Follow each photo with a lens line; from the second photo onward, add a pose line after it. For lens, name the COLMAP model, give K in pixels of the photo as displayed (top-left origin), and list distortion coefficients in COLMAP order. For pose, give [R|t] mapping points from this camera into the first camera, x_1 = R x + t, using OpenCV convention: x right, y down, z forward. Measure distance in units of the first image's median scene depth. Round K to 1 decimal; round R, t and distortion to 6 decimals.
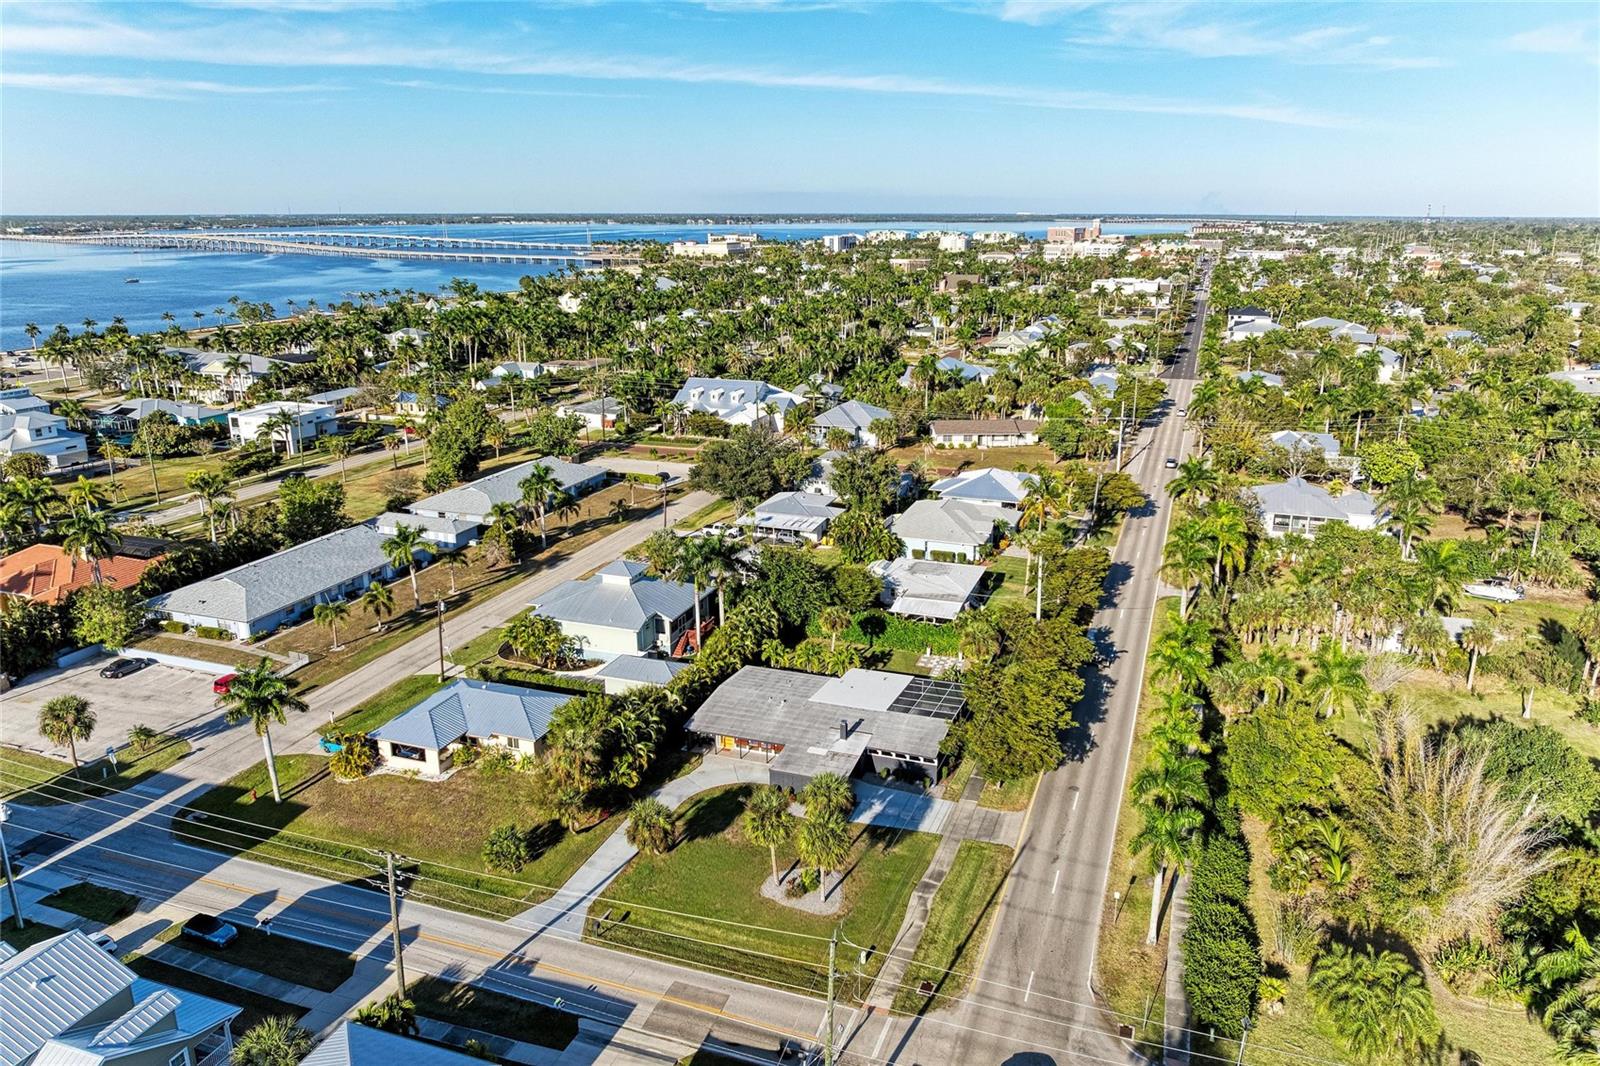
lens RADIAL K [[1120.4, 0, 810.1], [0, 1120.4, 534.2], [0, 0, 1]] dist [-0.011680, -0.005603]
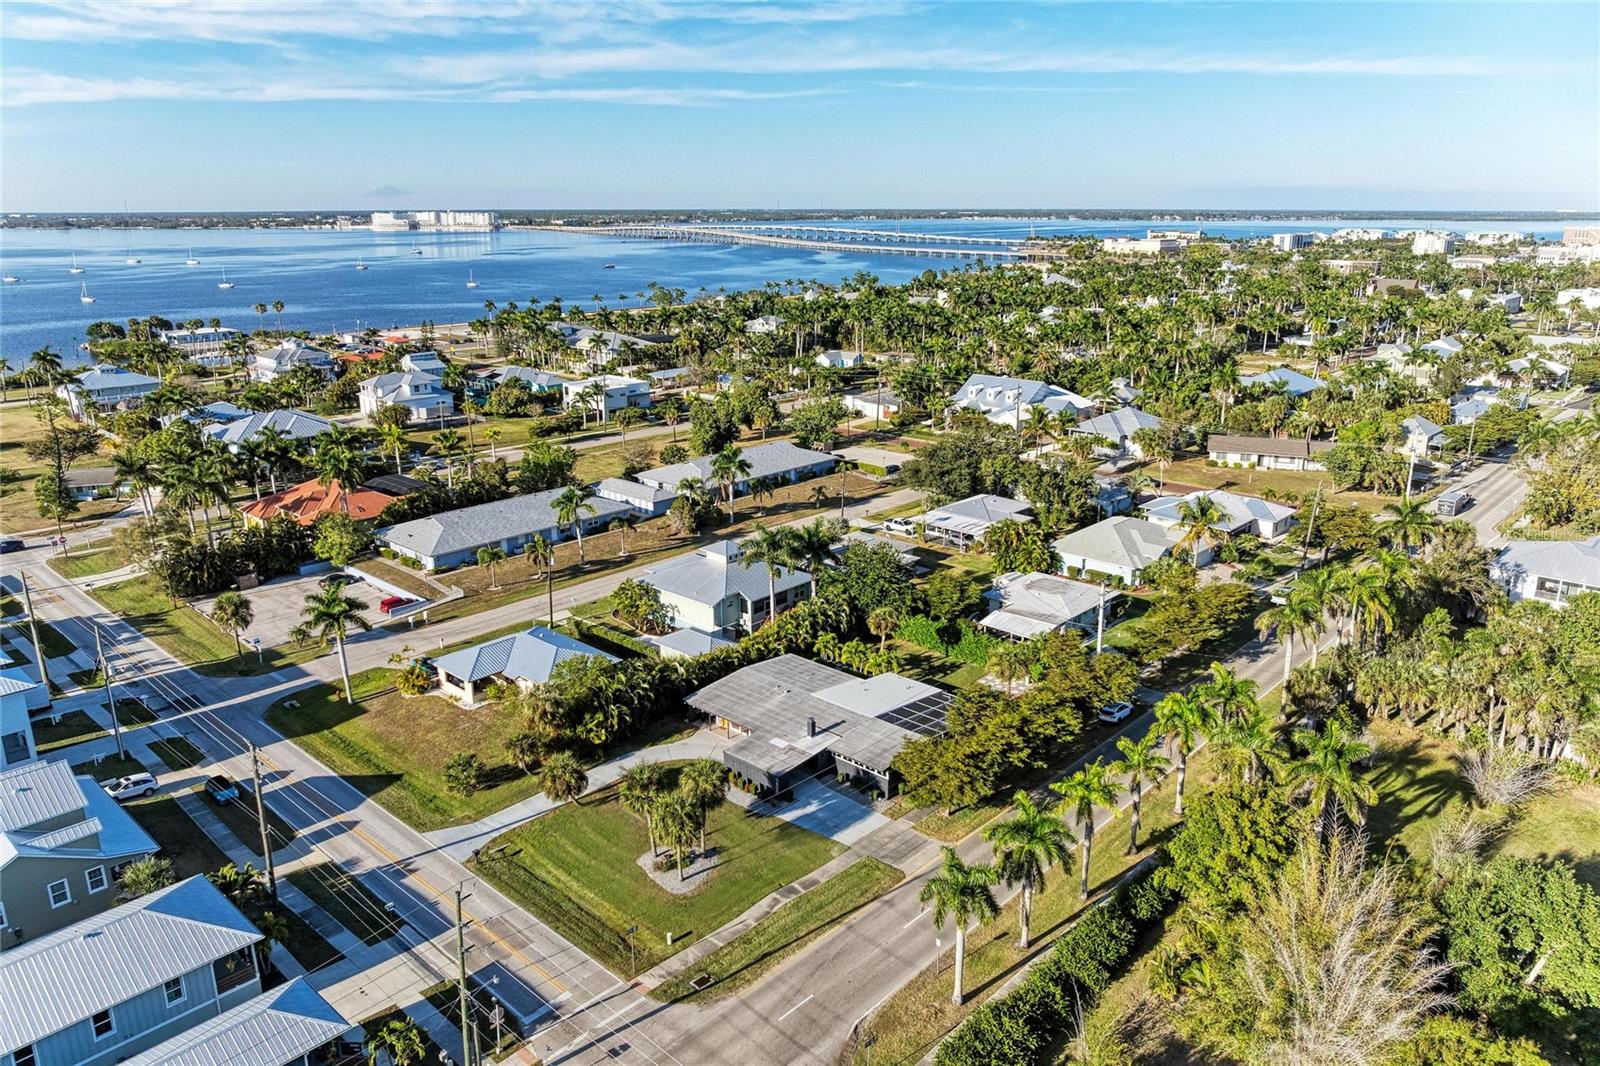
lens RADIAL K [[1120.4, 0, 810.1], [0, 1120.4, 534.2], [0, 0, 1]] dist [-0.011680, -0.005603]
pose [[0.920788, 0.107960, -0.374825, 0.249726], [-0.106662, 0.993999, 0.024276, -0.012884], [0.375197, 0.017627, 0.926778, 0.048095]]
